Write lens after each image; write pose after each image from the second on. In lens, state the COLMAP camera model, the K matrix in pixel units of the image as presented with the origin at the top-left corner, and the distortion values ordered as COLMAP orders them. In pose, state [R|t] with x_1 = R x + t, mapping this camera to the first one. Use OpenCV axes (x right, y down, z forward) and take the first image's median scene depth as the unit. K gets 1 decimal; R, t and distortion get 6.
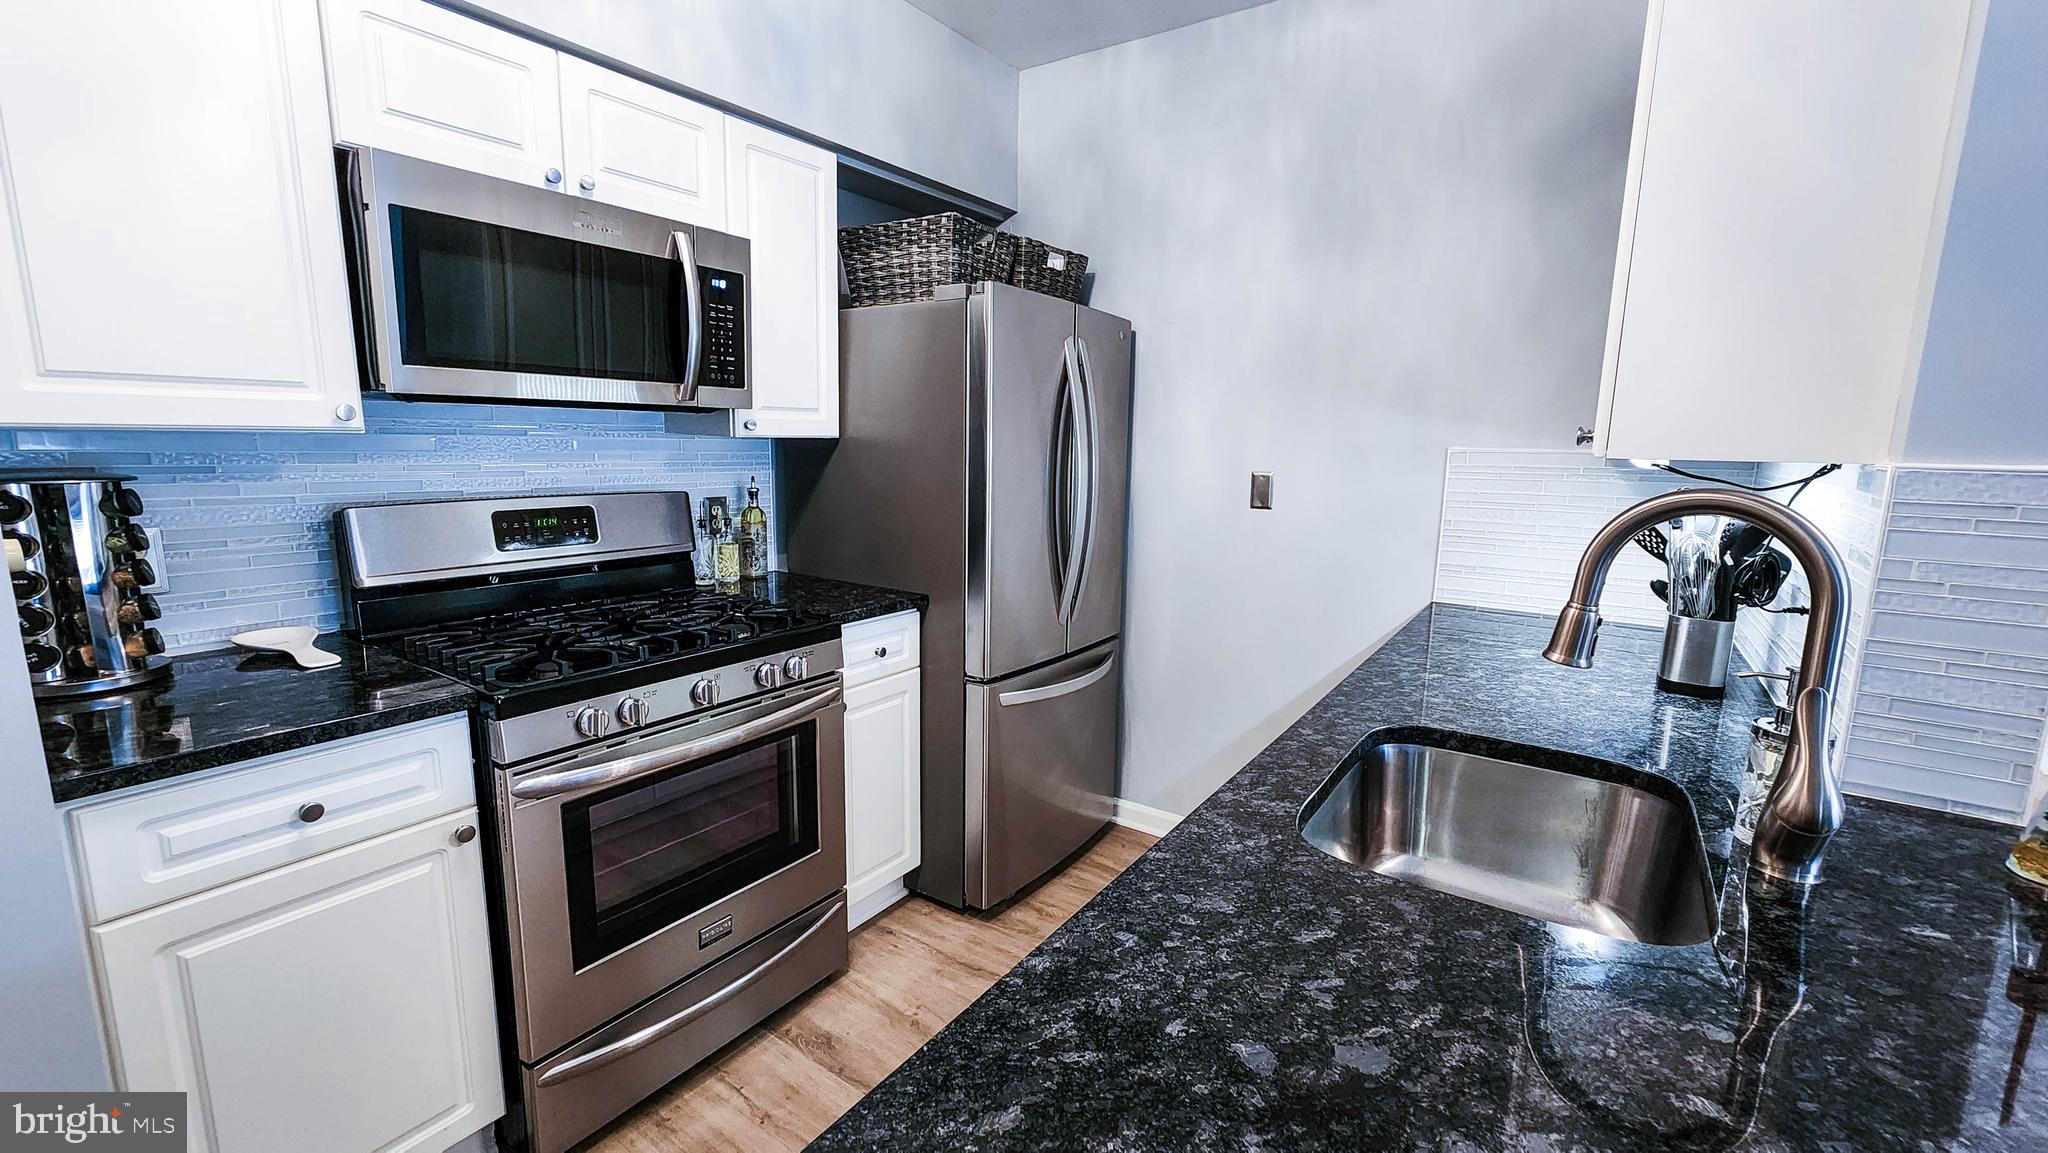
lens RADIAL K [[842.4, 0, 1029.9], [0, 842.4, 580.6], [0, 0, 1]] dist [0.002190, -0.000061]
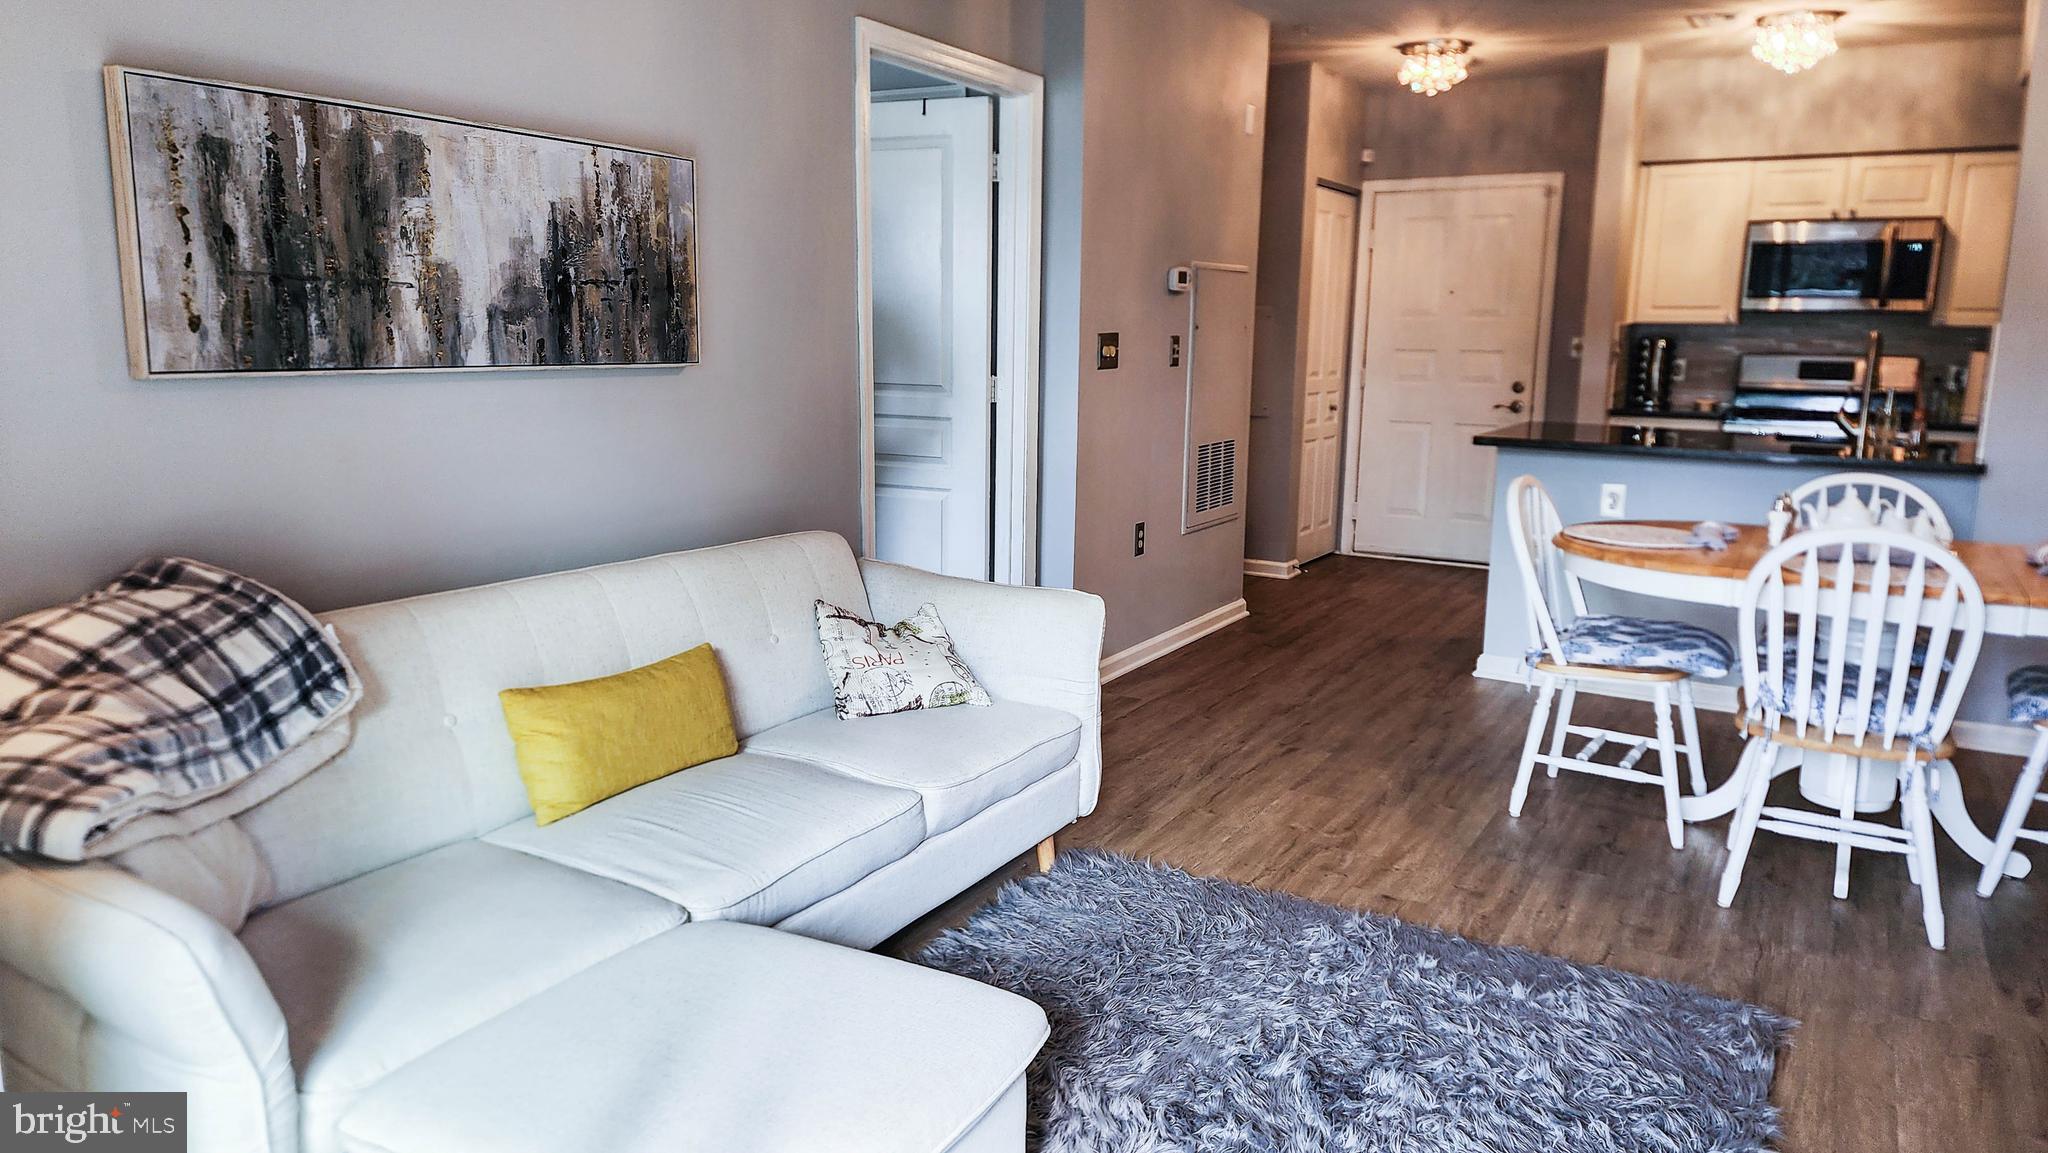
lens RADIAL K [[1343.2, 0, 995.3], [0, 1343.2, 565.9], [0, 0, 1]] dist [-0.002213, -0.001095]
pose [[0.048404, 0.156348, -0.986515, 2.453086], [-0.181469, 0.972612, 0.145241, 0.269989], [0.982205, 0.171991, 0.075450, -1.079930]]
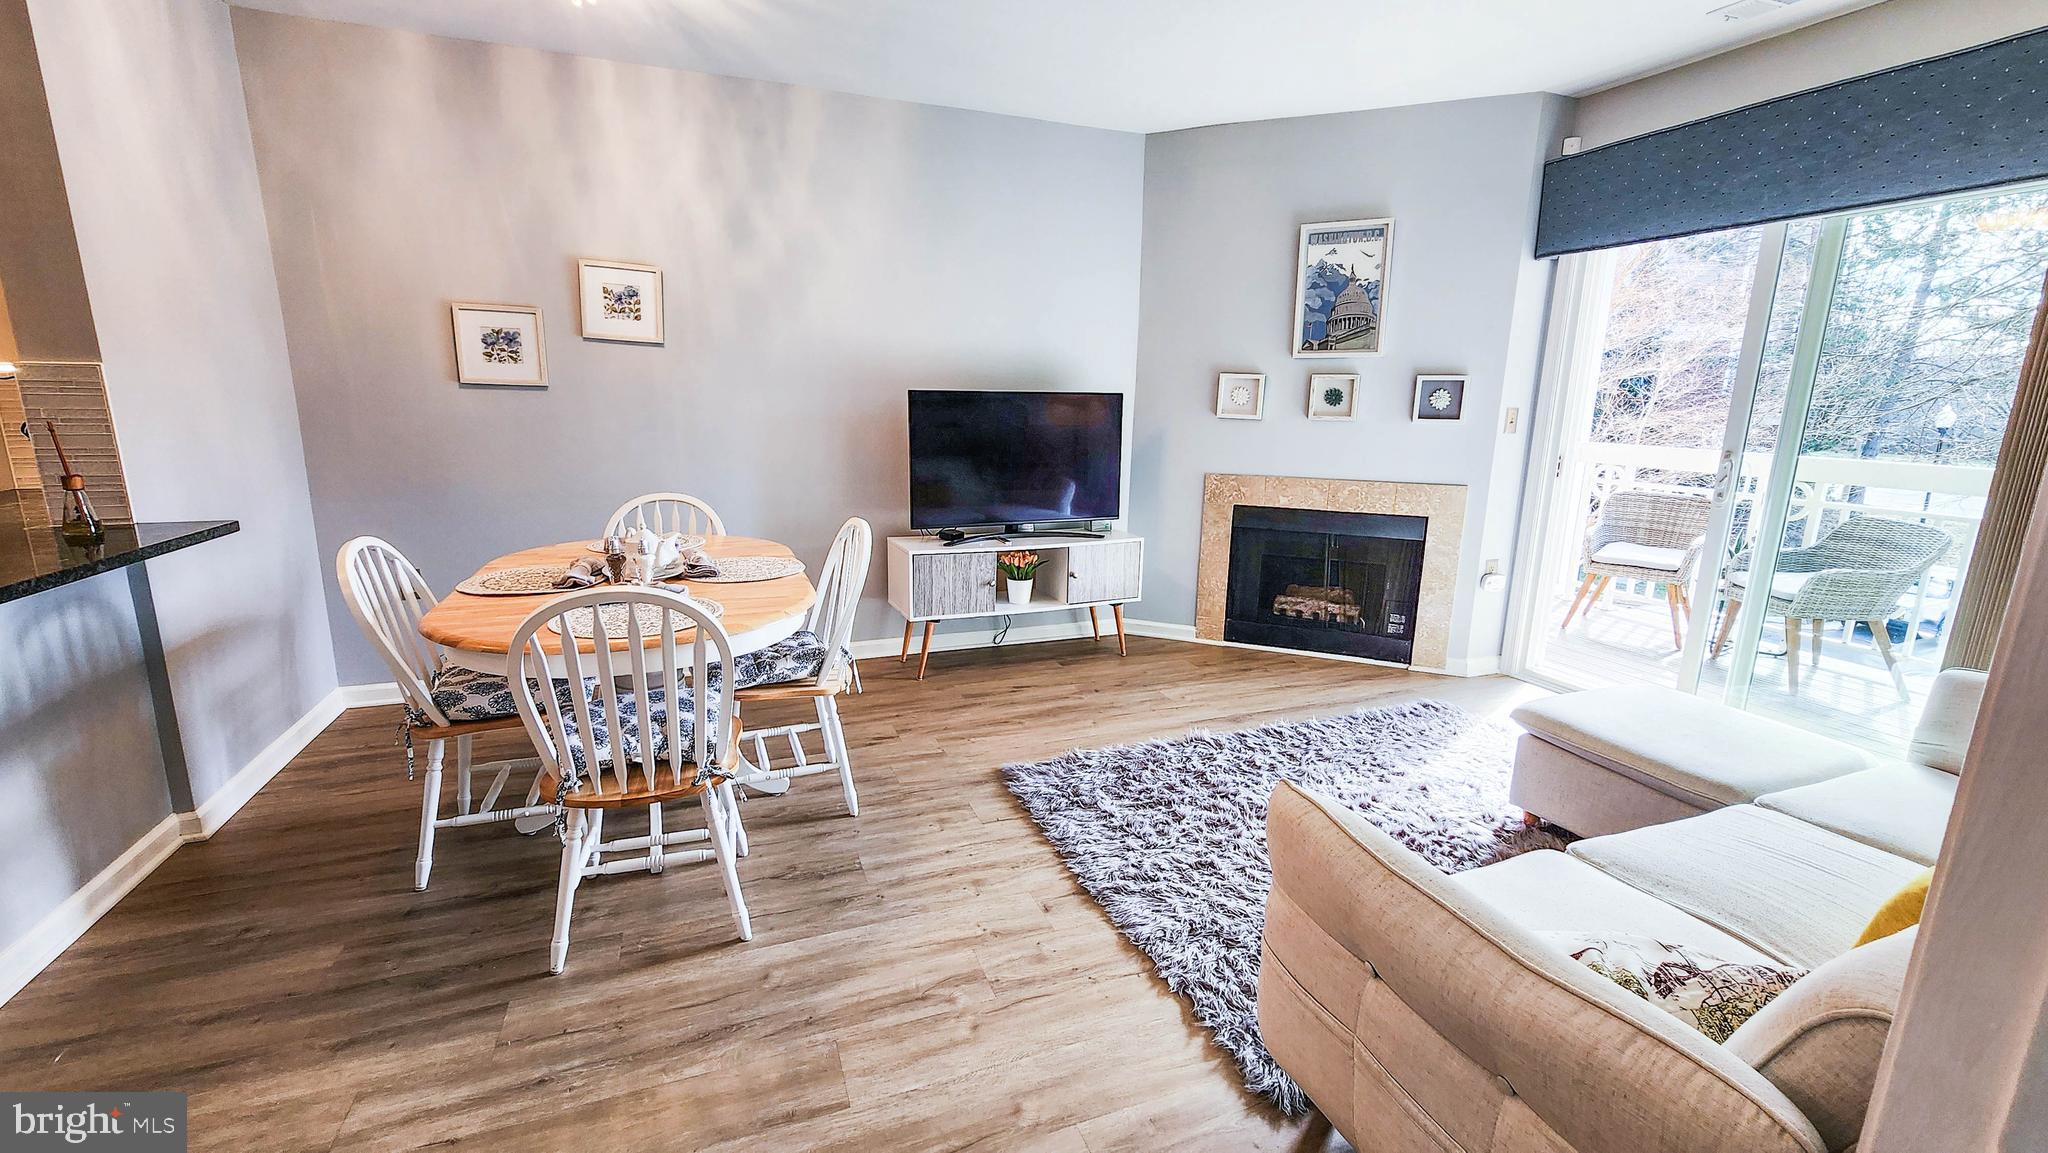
lens RADIAL K [[842.4, 0, 1029.9], [0, 842.4, 580.6], [0, 0, 1]] dist [0.002190, -0.000061]
pose [[0.555634, -0.184374, 0.810726, 0.311651], [0.134320, 0.982199, 0.131313, 0.222973], [-0.820505, 0.035935, 0.570509, -1.074902]]
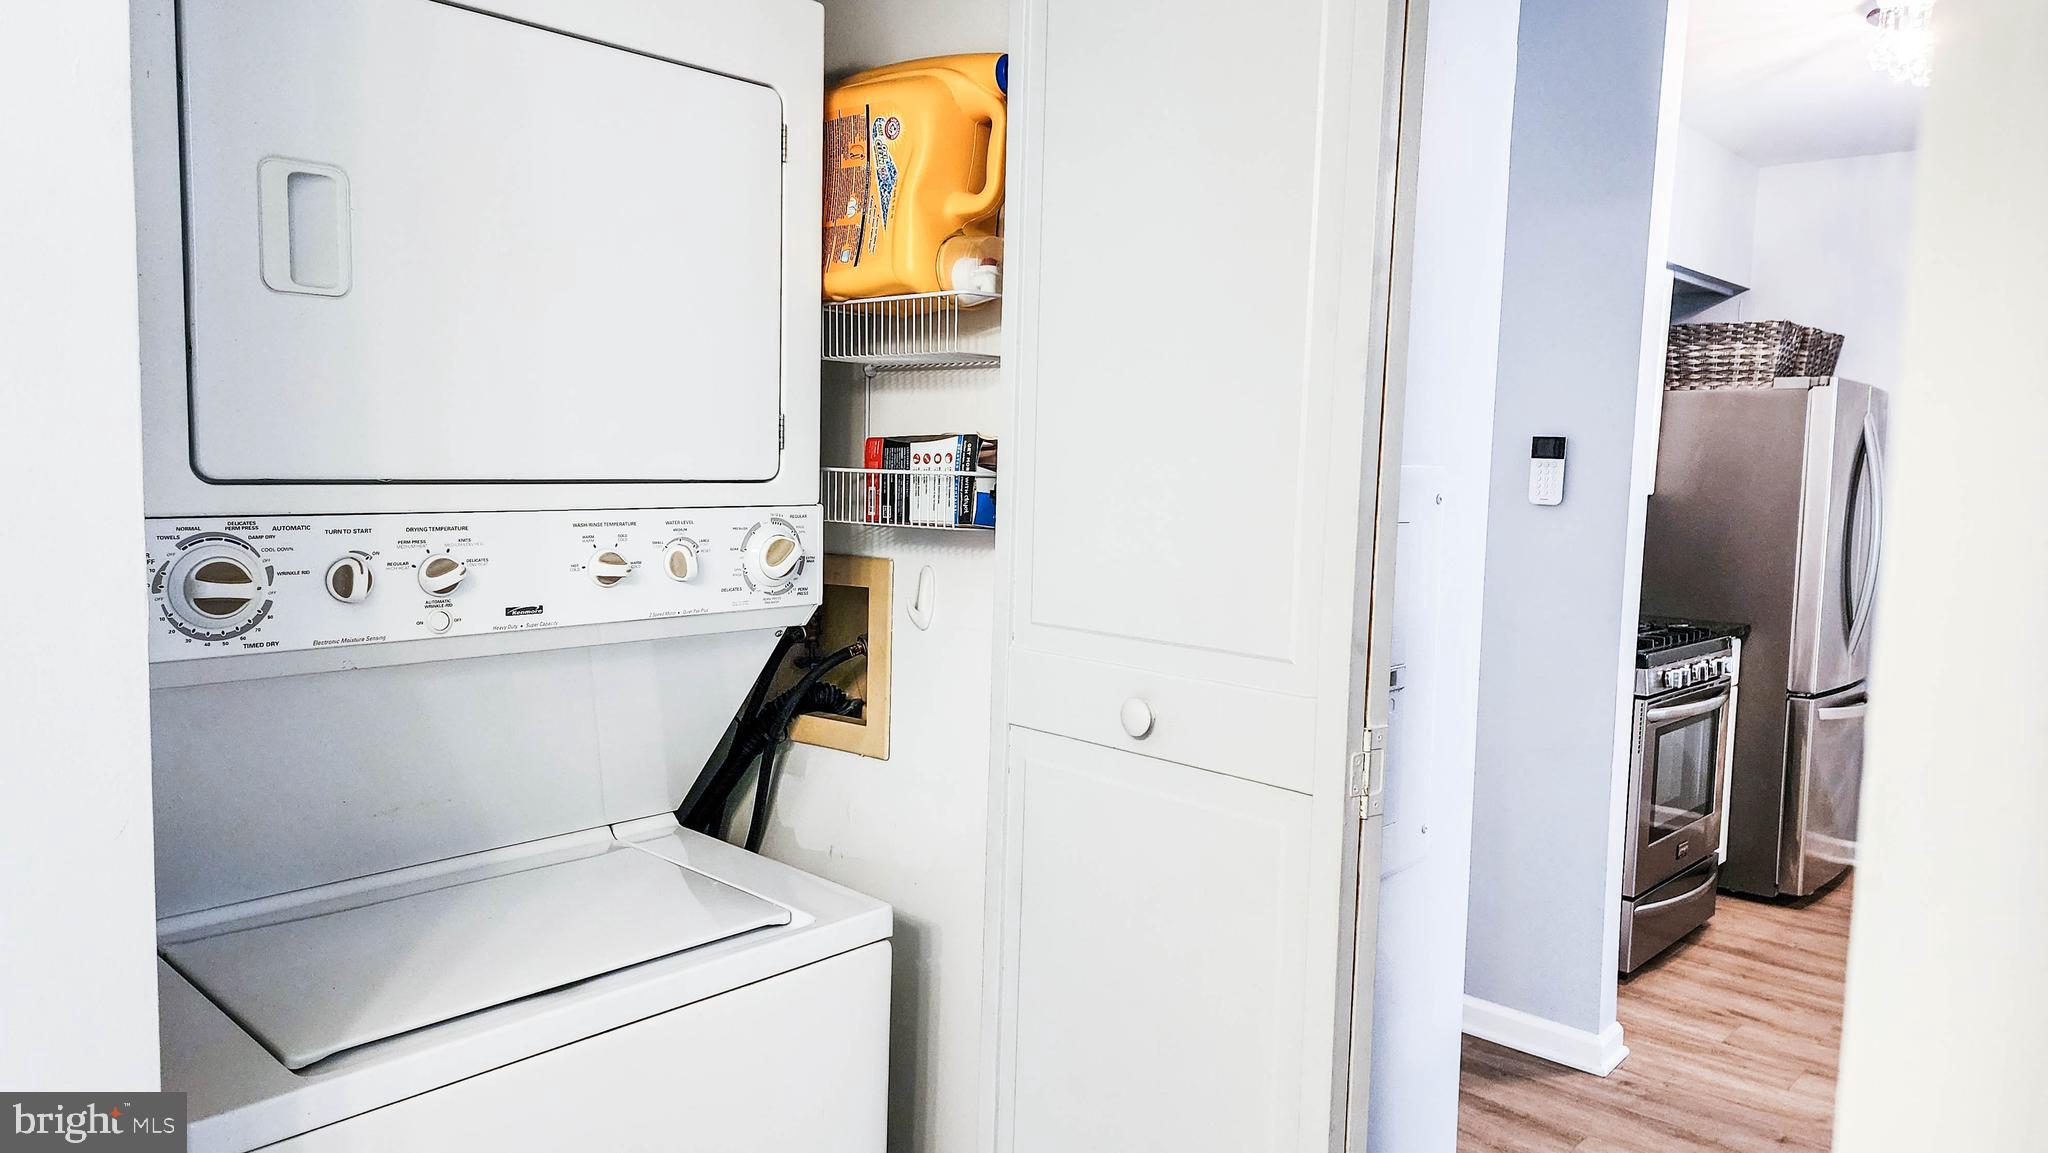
lens RADIAL K [[1382.8, 0, 1024.0], [0, 1382.8, 576.5], [0, 0, 1]] dist [0.115804, -0.143490]
pose [[0.990325, 0.019907, -0.137329, -0.955690], [-0.032343, 0.995513, -0.088931, 0.175883], [0.134942, 0.092512, 0.986525, -1.246441]]
